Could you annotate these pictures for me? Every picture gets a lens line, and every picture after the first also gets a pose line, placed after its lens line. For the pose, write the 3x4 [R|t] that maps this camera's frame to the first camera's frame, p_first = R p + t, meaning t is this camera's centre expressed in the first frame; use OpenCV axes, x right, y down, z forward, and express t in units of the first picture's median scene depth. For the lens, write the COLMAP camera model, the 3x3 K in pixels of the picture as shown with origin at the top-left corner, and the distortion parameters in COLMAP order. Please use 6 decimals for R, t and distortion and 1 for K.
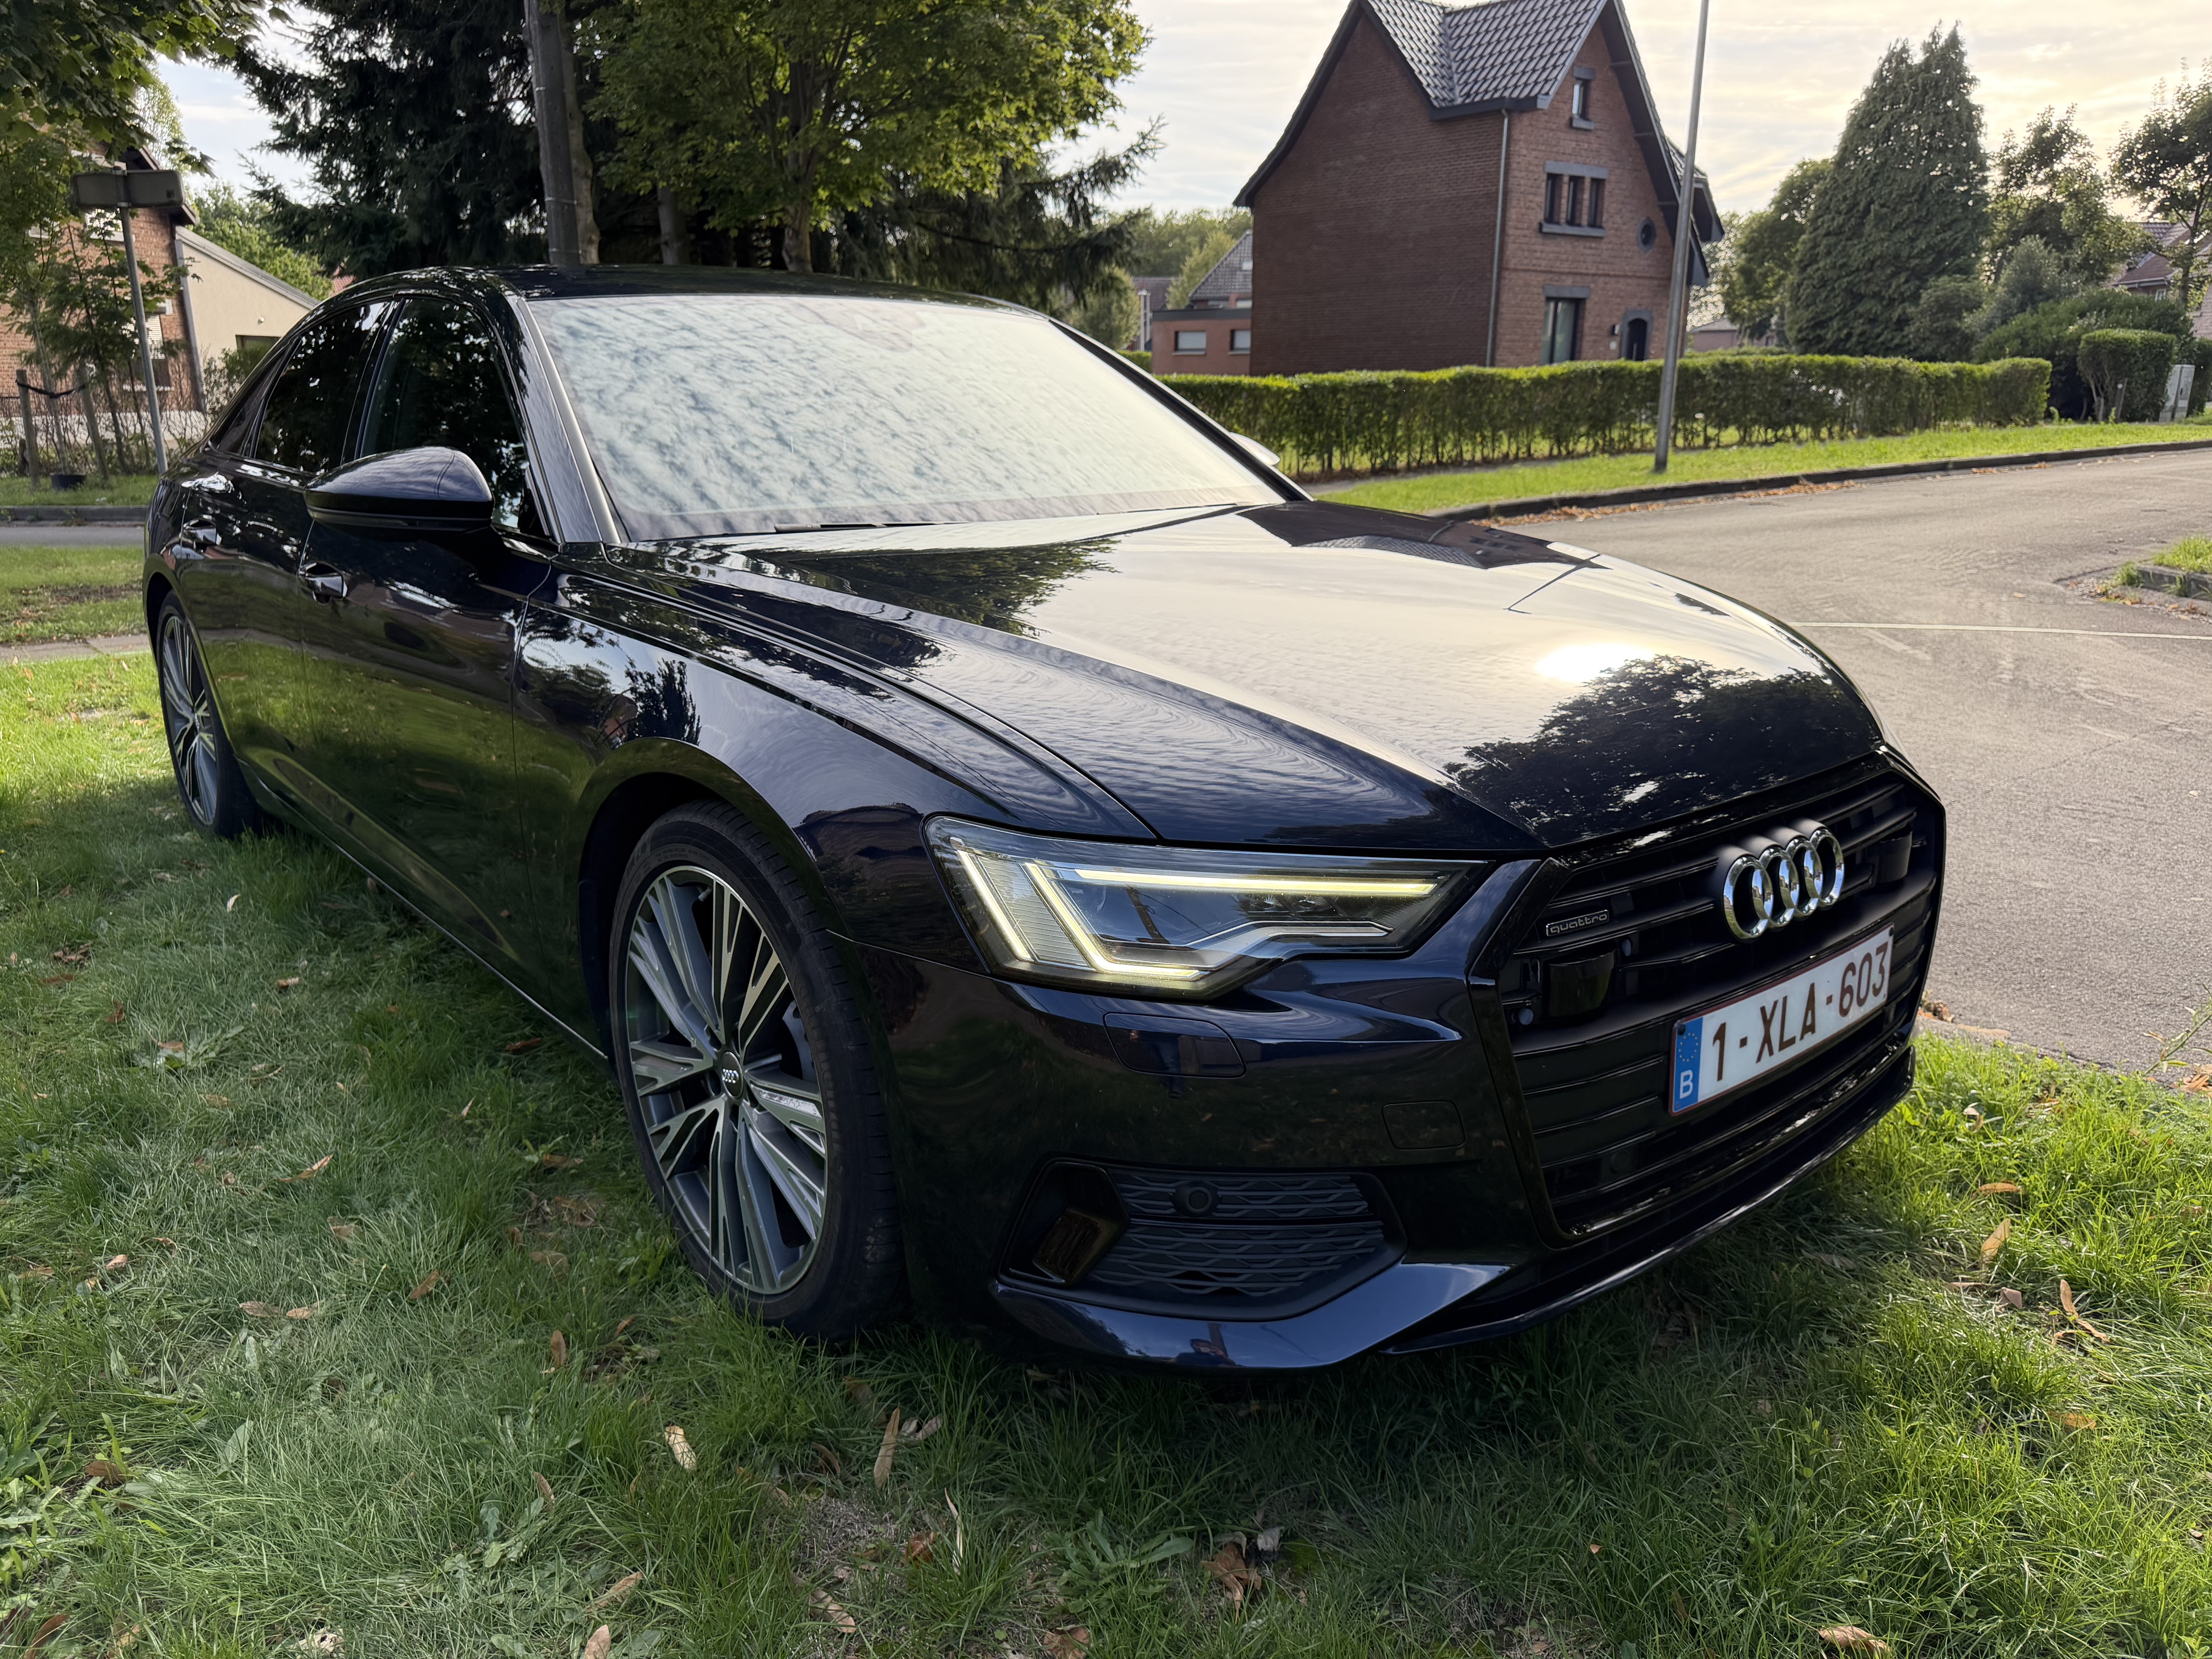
lens RADIAL K [[1569.0, 0, 1099.9], [0, 1569.0, 835.3], [0, 0, 1]] dist [-0.027403, -0.001655]
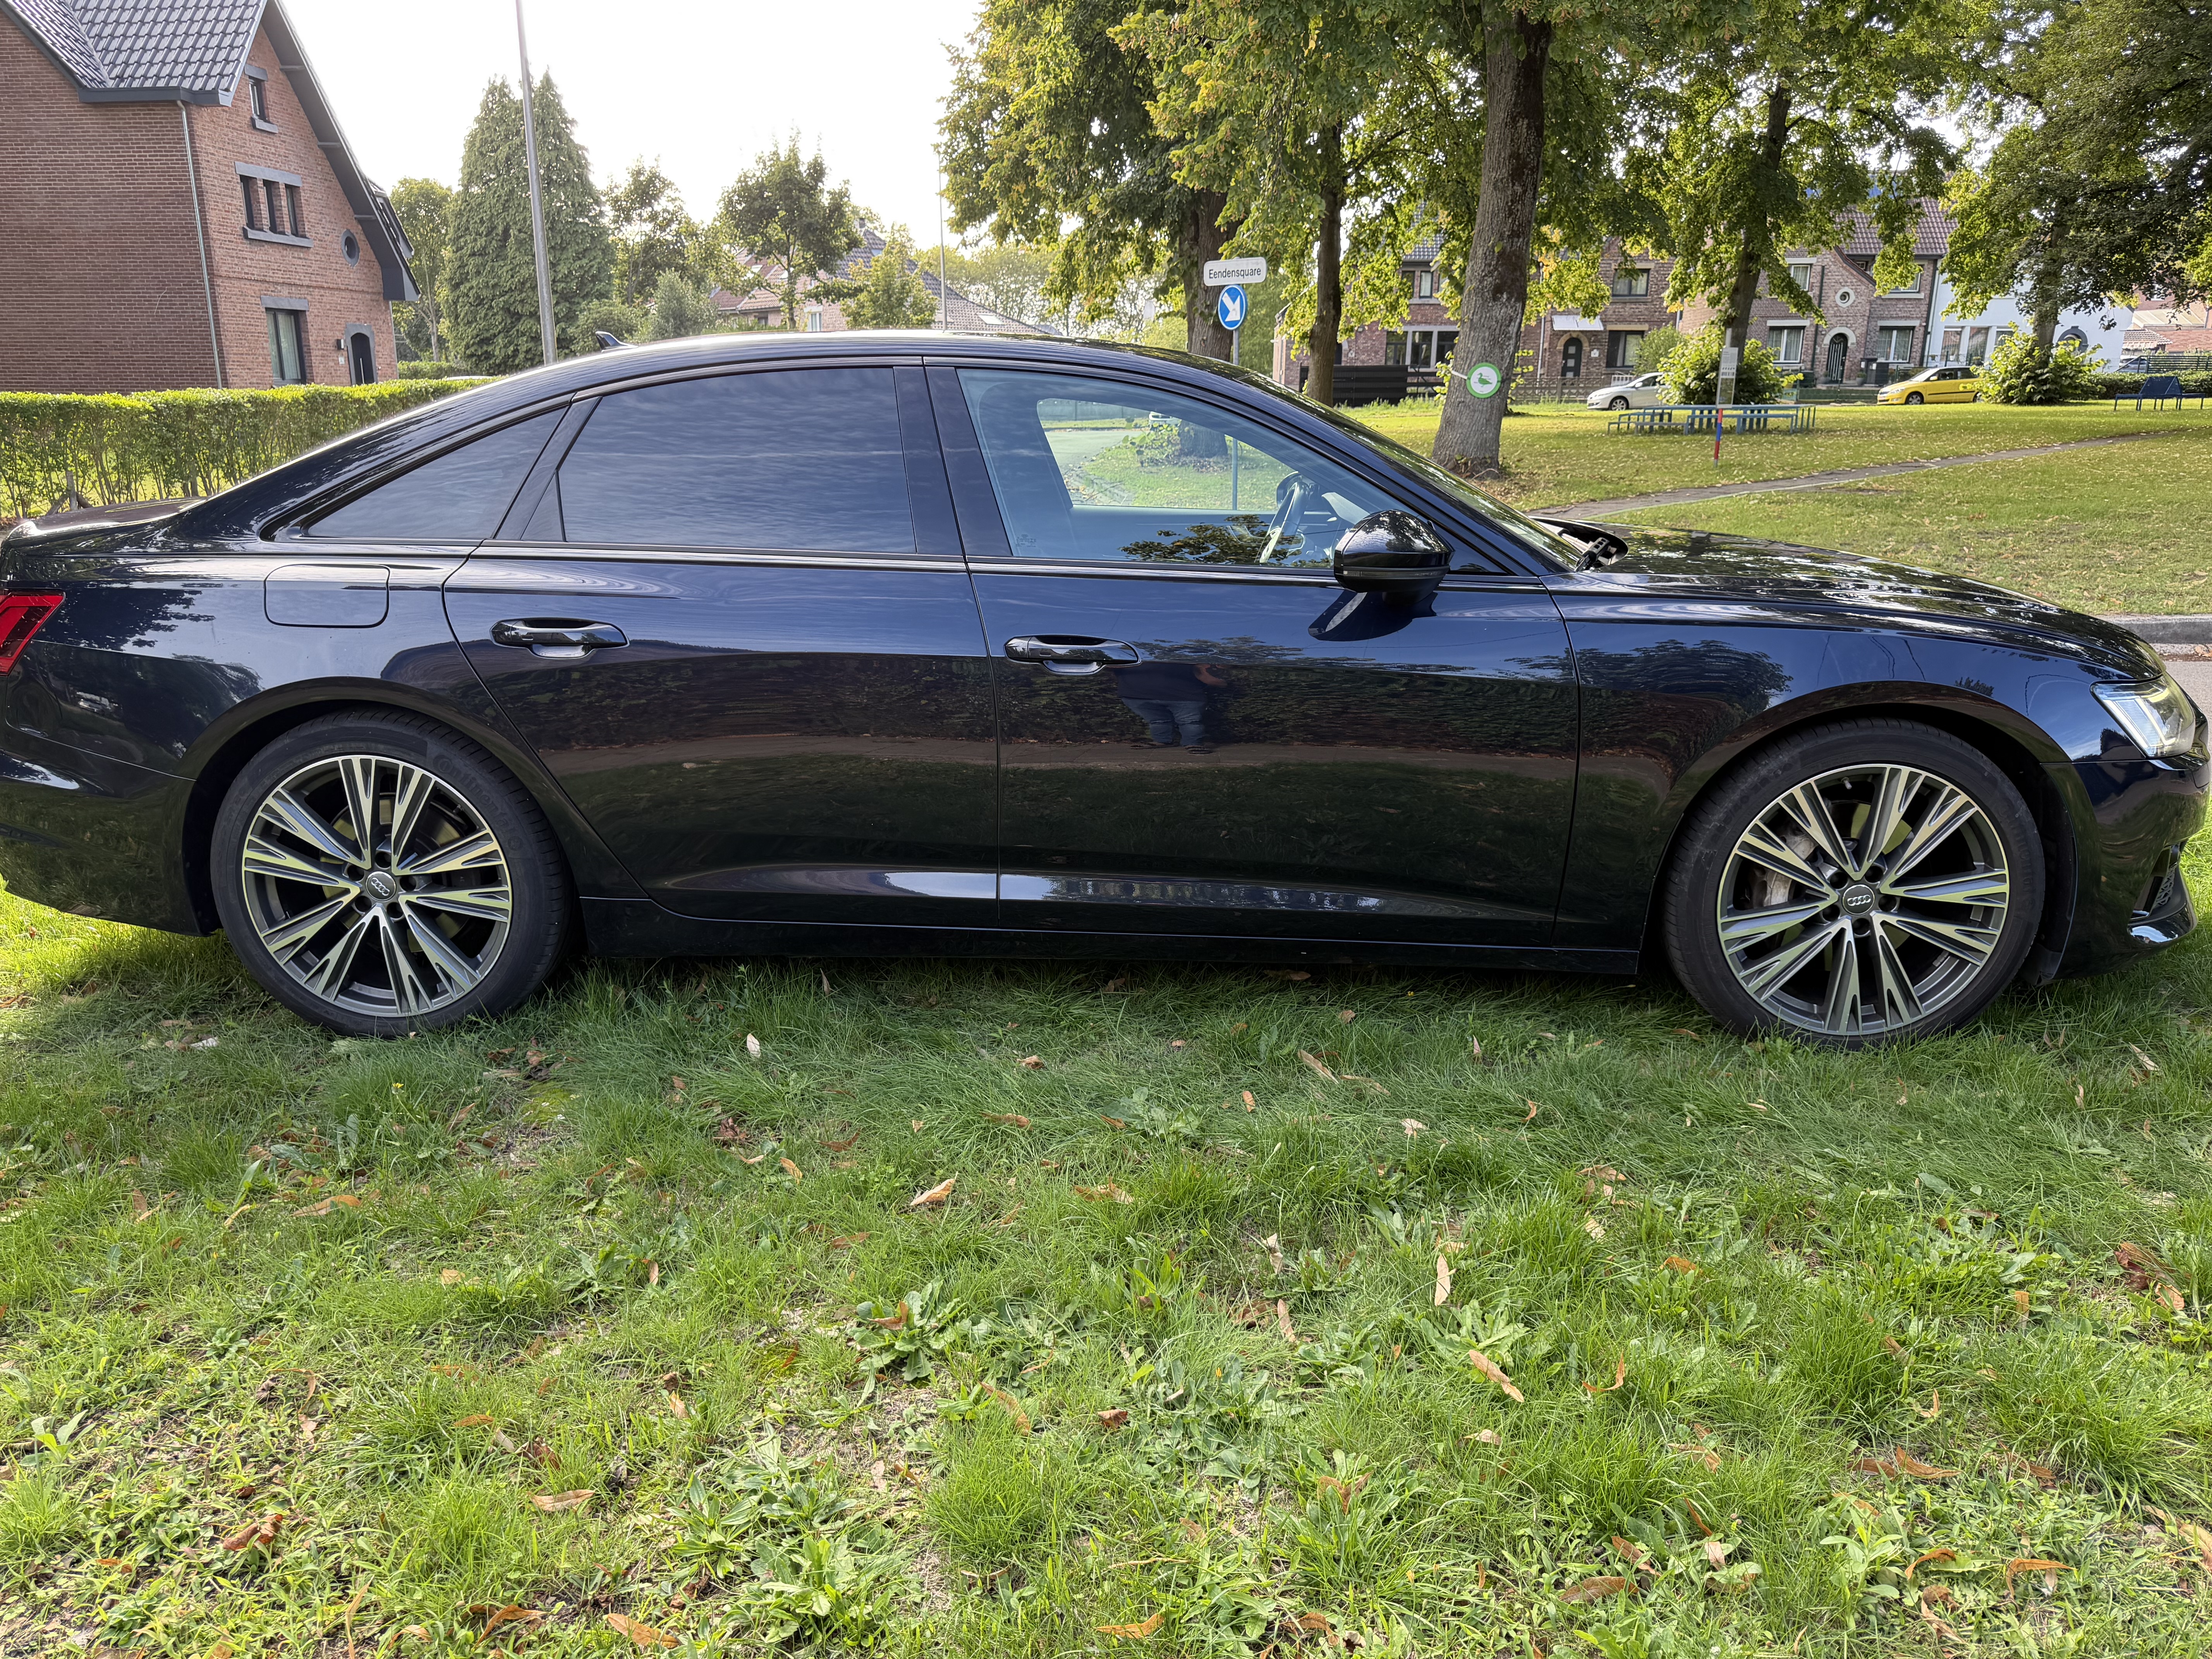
lens RADIAL K [[1569.0, 0, 1099.9], [0, 1569.0, 821.6], [0, 0, 1]] dist [-0.027403, -0.001655]
pose [[0.659344, -0.186488, 0.728346, -0.115063], [0.197288, 0.977717, 0.071740, -0.011178], [-0.725495, 0.096393, 0.681444, 0.031245]]
